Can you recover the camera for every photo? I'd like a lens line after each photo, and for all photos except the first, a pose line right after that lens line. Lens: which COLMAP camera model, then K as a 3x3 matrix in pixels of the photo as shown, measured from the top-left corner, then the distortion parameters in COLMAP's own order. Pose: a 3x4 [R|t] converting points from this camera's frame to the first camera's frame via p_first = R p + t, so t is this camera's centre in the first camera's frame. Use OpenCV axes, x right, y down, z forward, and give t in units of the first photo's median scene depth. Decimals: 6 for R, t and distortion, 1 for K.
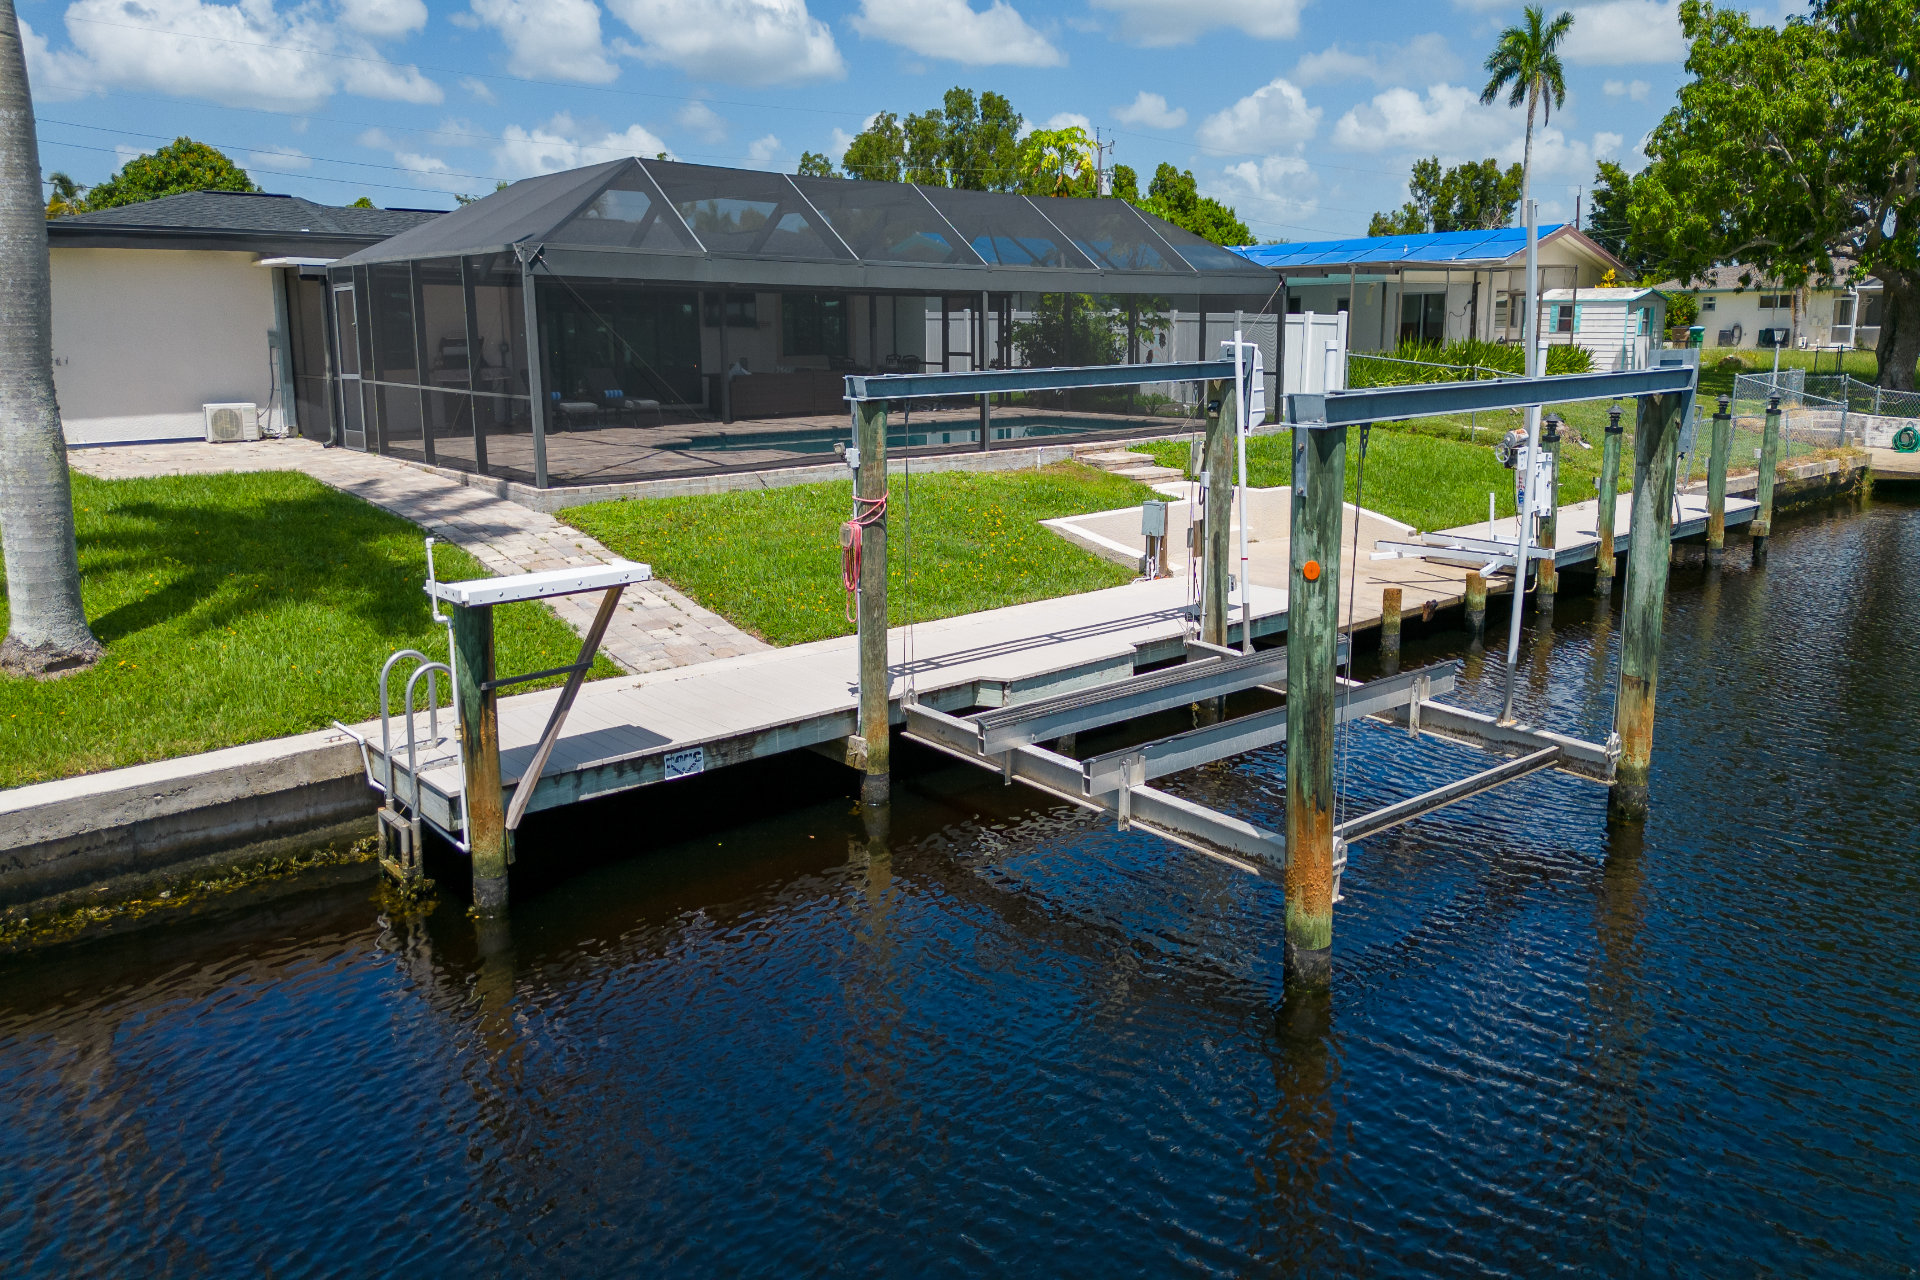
lens RADIAL K [[1384.6, 0, 981.6], [0, 1384.6, 639.2], [0, 0, 1]] dist [0.058139, -0.062109]
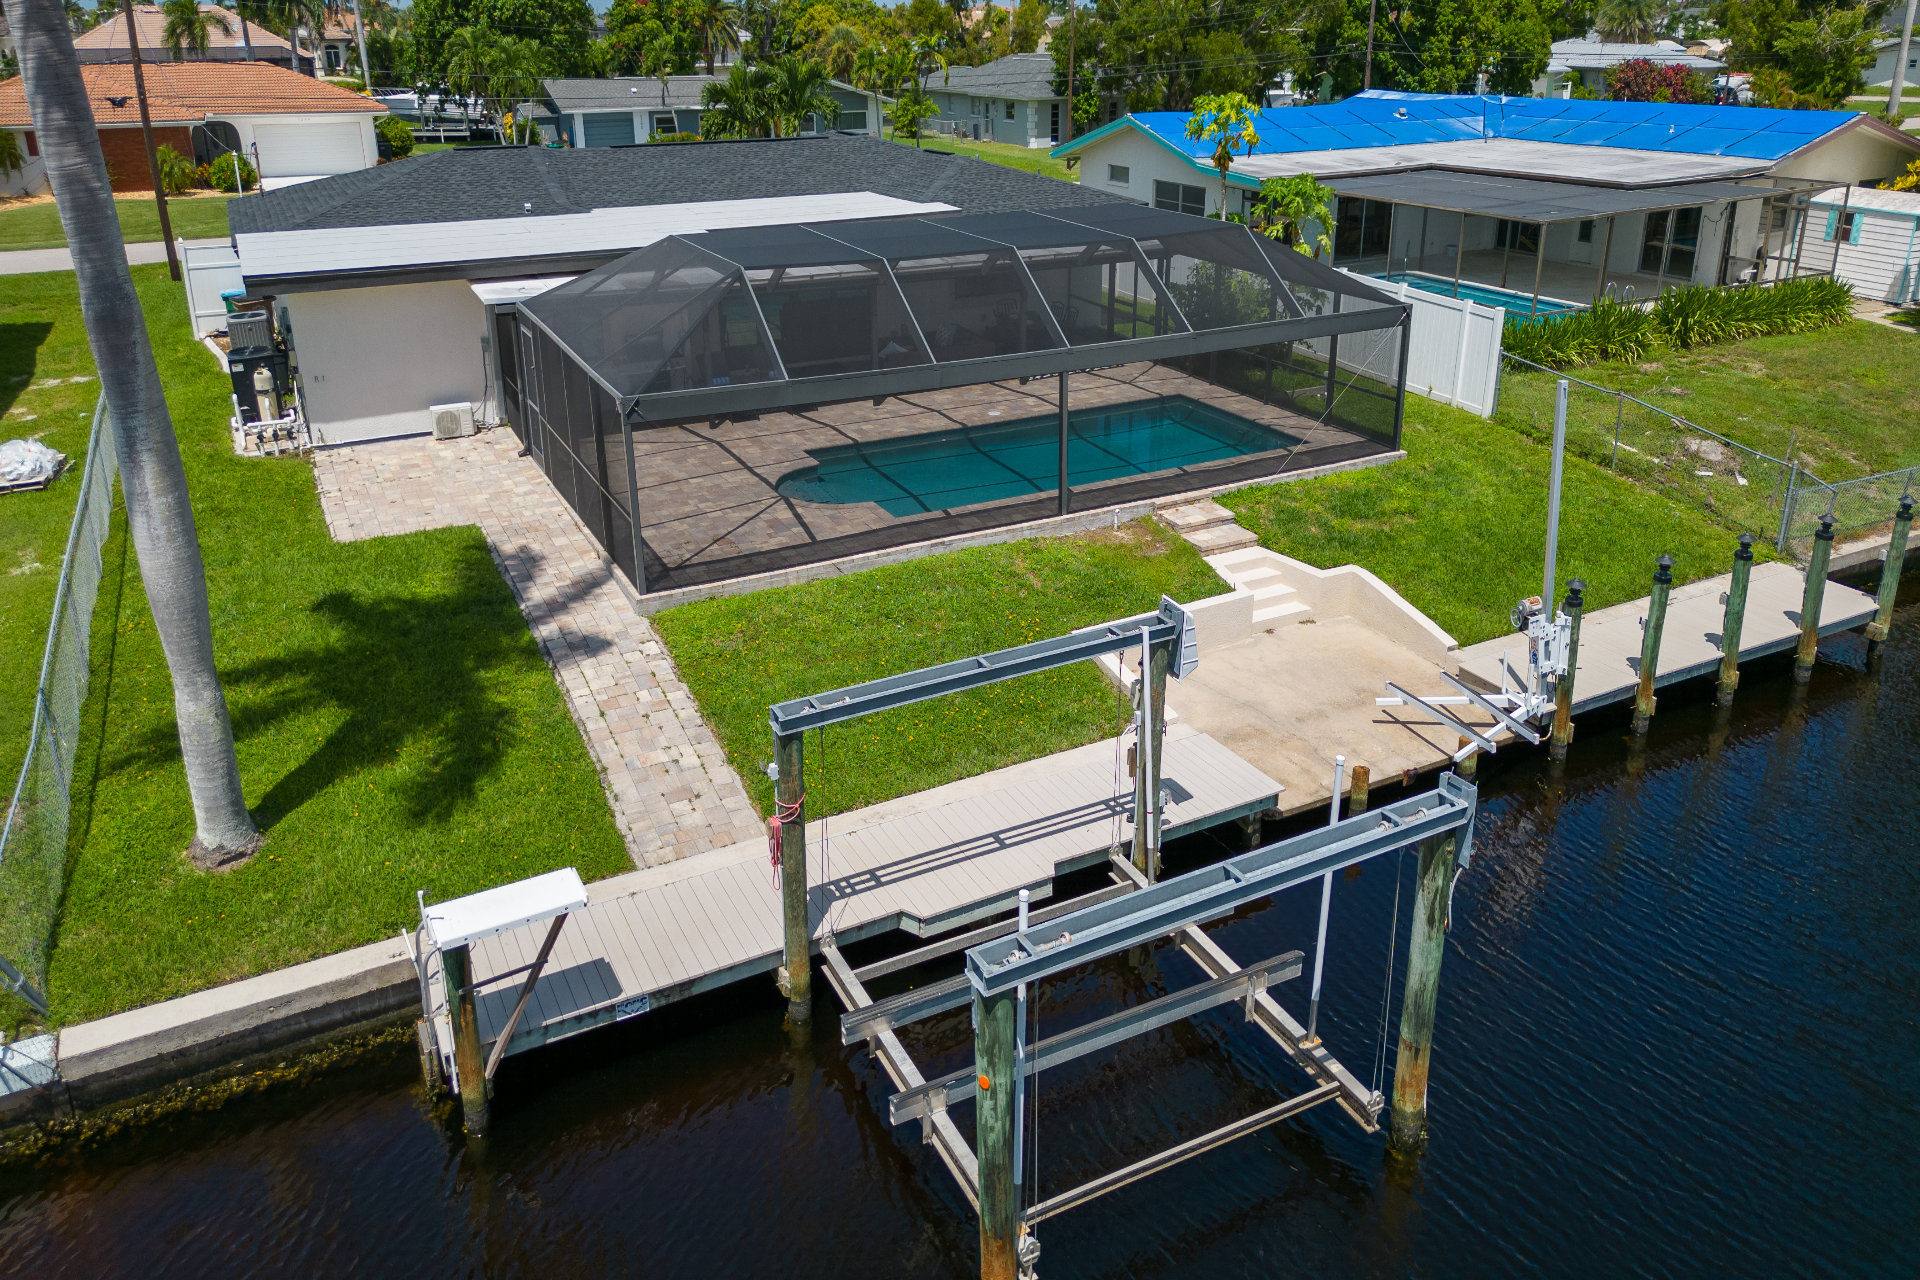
lens RADIAL K [[1405.2, 0, 956.5], [0, 1405.2, 575.0], [0, 0, 1]] dist [0.065209, -0.072076]
pose [[0.972363, 0.074159, -0.221382, 0.331303], [-0.039378, 0.986722, 0.157575, -0.510079], [0.230128, -0.144502, 0.962372, -0.145456]]
